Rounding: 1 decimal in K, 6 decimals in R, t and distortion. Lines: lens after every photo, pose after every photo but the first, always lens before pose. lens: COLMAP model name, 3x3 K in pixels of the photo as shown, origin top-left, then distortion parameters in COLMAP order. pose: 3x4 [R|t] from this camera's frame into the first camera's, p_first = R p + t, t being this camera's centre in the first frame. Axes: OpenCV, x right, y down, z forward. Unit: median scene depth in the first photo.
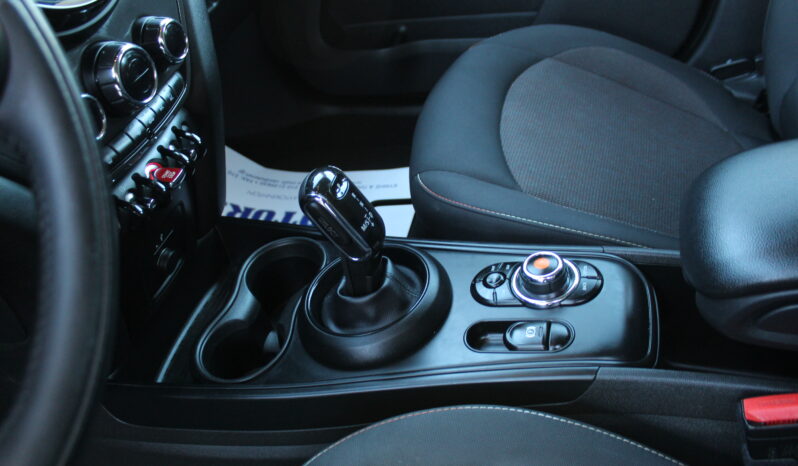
lens RADIAL K [[664.3, 0, 399.6], [0, 664.3, 231.5], [0, 0, 1]] dist [-0.065011, -0.001733]
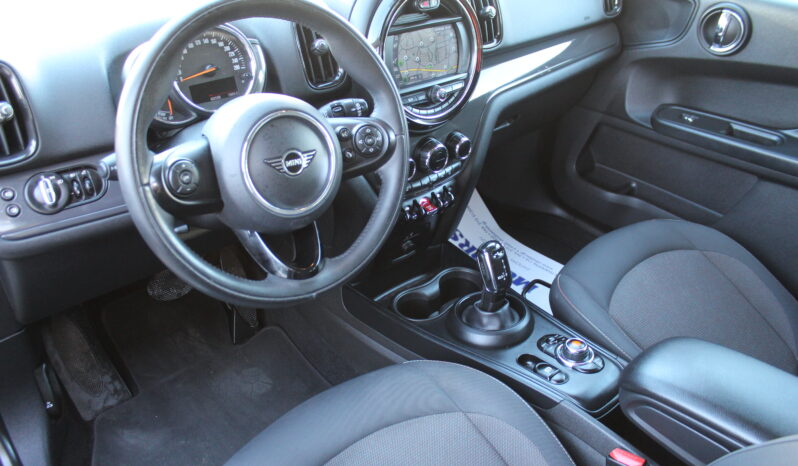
lens RADIAL K [[669.0, 0, 398.4], [0, 669.0, 239.7], [0, 0, 1]] dist [-0.175975, 0.170497]
pose [[0.807037, 0.458727, -0.371834, 0.344524], [-0.485751, 0.873777, 0.023683, -0.006074], [0.335763, 0.161506, 0.927997, -0.826946]]
